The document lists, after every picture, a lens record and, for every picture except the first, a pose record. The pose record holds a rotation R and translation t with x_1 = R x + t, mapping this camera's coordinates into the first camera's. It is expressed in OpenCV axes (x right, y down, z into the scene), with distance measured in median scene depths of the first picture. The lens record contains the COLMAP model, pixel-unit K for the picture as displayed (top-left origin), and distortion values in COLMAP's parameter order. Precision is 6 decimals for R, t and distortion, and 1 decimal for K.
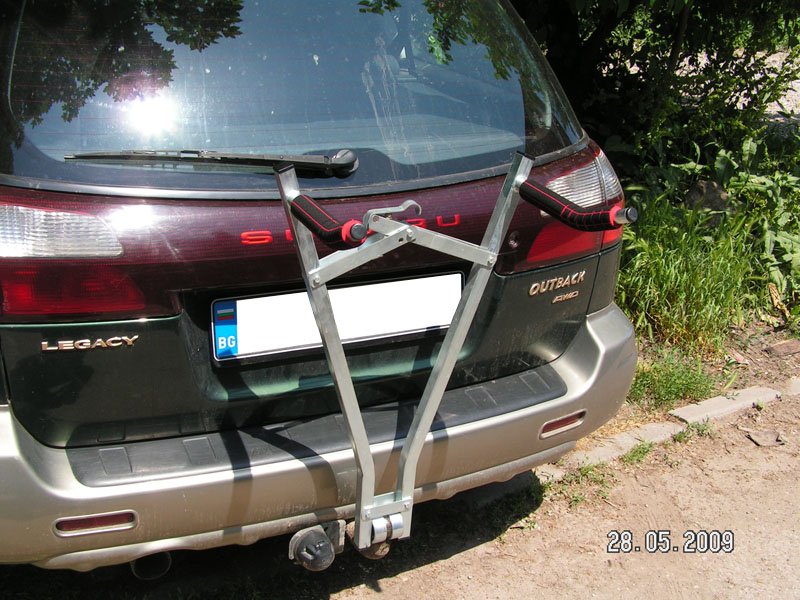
lens RADIAL K [[887.3, 0, 400.6], [0, 887.3, 258.4], [0, 0, 1]] dist [-0.150265, -0.025001]
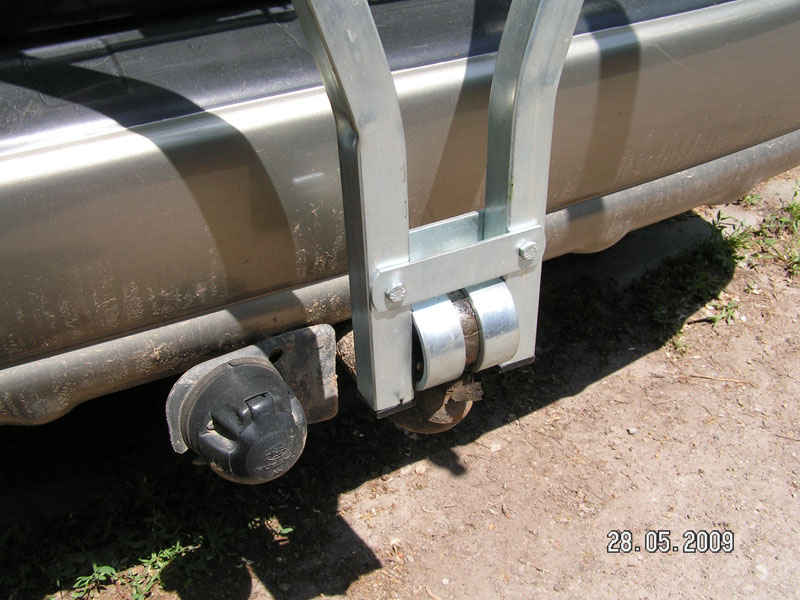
lens RADIAL K [[905.6, 0, 400.0], [0, 905.6, 300.0], [0, 0, 1]] dist [-0.218669, 0.304243]
pose [[0.995325, -0.086064, -0.043834, -0.021672], [0.094113, 0.966224, 0.239904, 0.212401], [0.021706, -0.242908, 0.969807, 0.676157]]
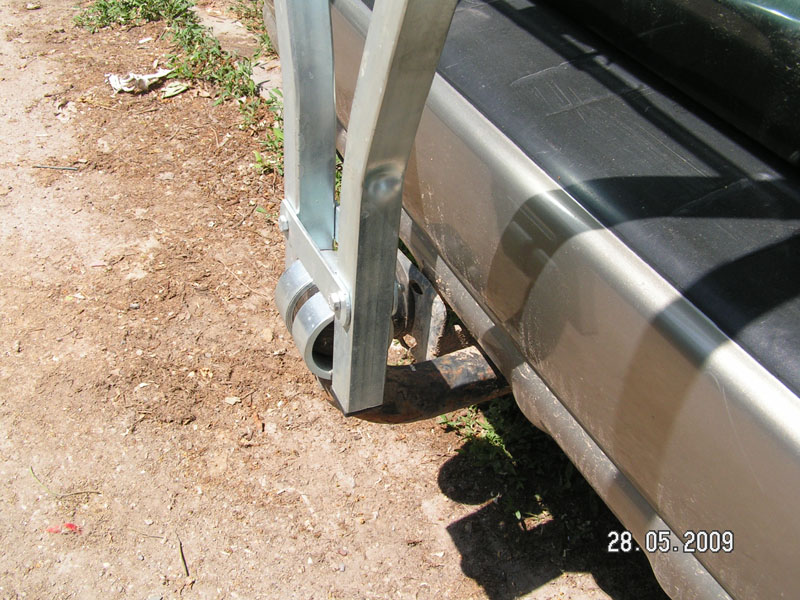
lens RADIAL K [[905.6, 0, 400.0], [0, 905.6, 300.0], [0, 0, 1]] dist [-0.218669, 0.304243]
pose [[-0.021738, 0.574671, -0.818096, 0.247046], [-0.409786, 0.741271, 0.531595, 0.105050], [0.911923, 0.346800, 0.219378, 0.913069]]
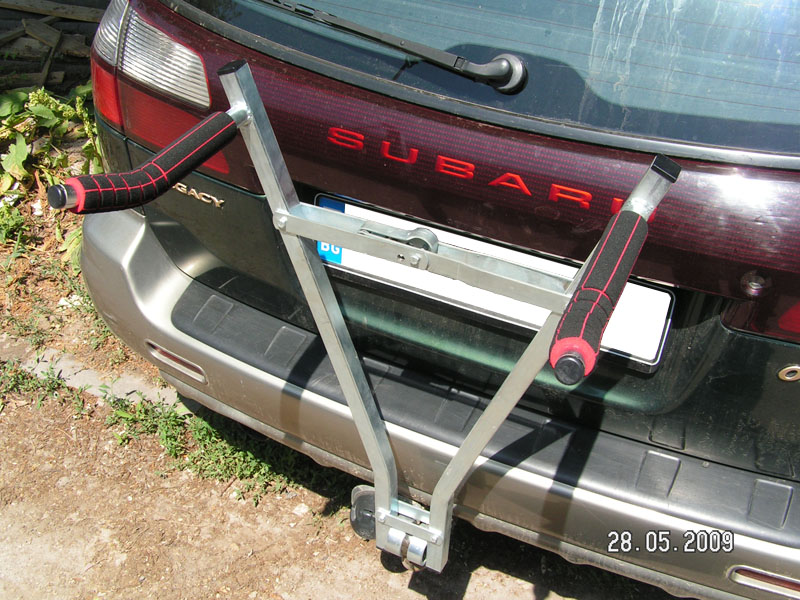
lens RADIAL K [[905.6, 0, 400.0], [0, 905.6, 300.0], [0, 0, 1]] dist [-0.218669, 0.304243]
pose [[0.600695, 0.446146, -0.663415, 0.395119], [-0.244627, 0.892580, 0.378760, -0.182030], [0.761133, -0.065230, 0.645307, 0.471321]]
